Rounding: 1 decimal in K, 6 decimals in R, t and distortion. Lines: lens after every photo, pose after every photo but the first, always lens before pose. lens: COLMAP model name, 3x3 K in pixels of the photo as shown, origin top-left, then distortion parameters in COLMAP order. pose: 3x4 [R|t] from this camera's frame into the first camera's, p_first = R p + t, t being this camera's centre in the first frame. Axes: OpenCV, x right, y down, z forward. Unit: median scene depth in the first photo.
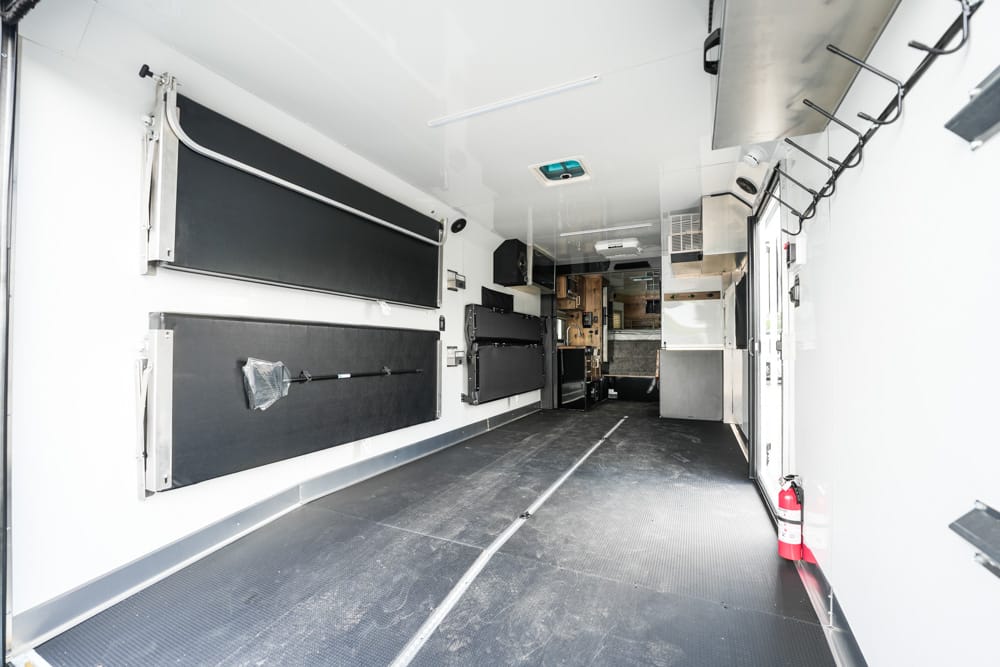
lens RADIAL K [[399.9, 0, 510.5], [0, 399.9, 339.6], [0, 0, 1]] dist [-0.030351, 0.005146]
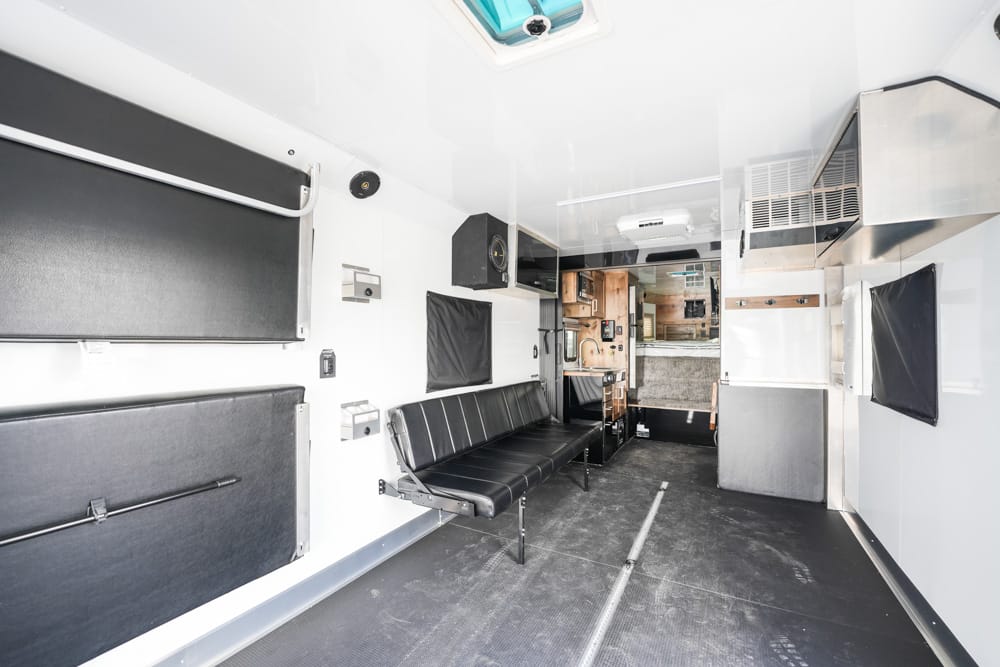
lens RADIAL K [[399.9, 0, 503.5], [0, 399.9, 331.4], [0, 0, 1]] dist [-0.030351, 0.005146]
pose [[0.997063, 0.001966, -0.076559, 0.106632], [-0.002499, 0.999973, -0.006868, -0.080479], [0.076544, 0.007039, 0.997041, 0.473422]]
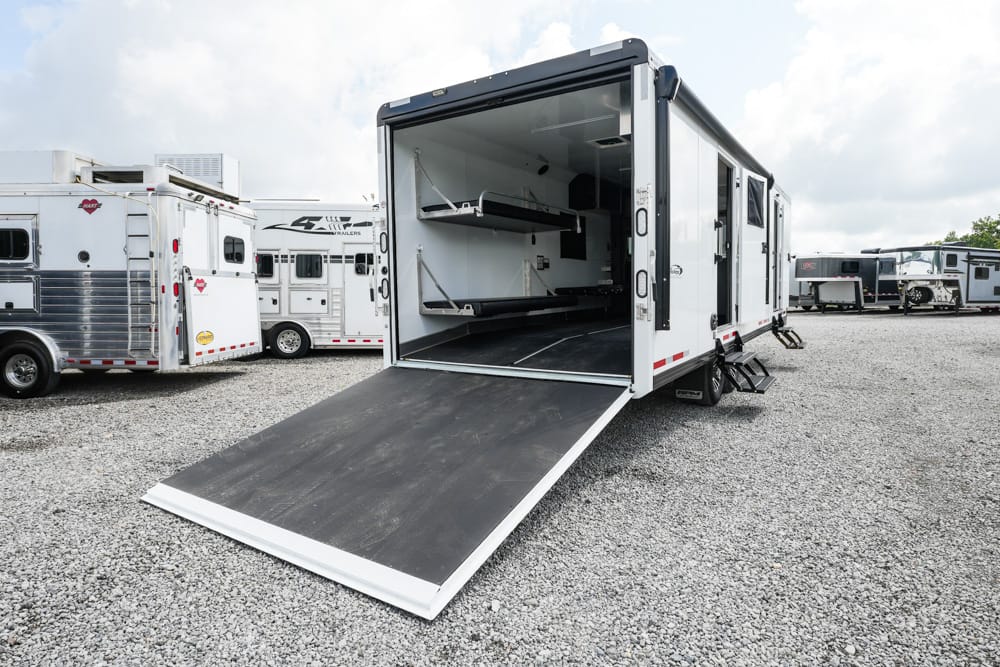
lens RADIAL K [[553.3, 0, 510.2], [0, 553.3, 290.0], [0, 0, 1]] dist [0.022538, -0.000887]
pose [[0.988361, -0.022023, -0.150525, 0.042536], [0.026567, 0.999248, 0.028249, 0.082576], [0.149790, -0.031919, 0.988202, -0.990897]]
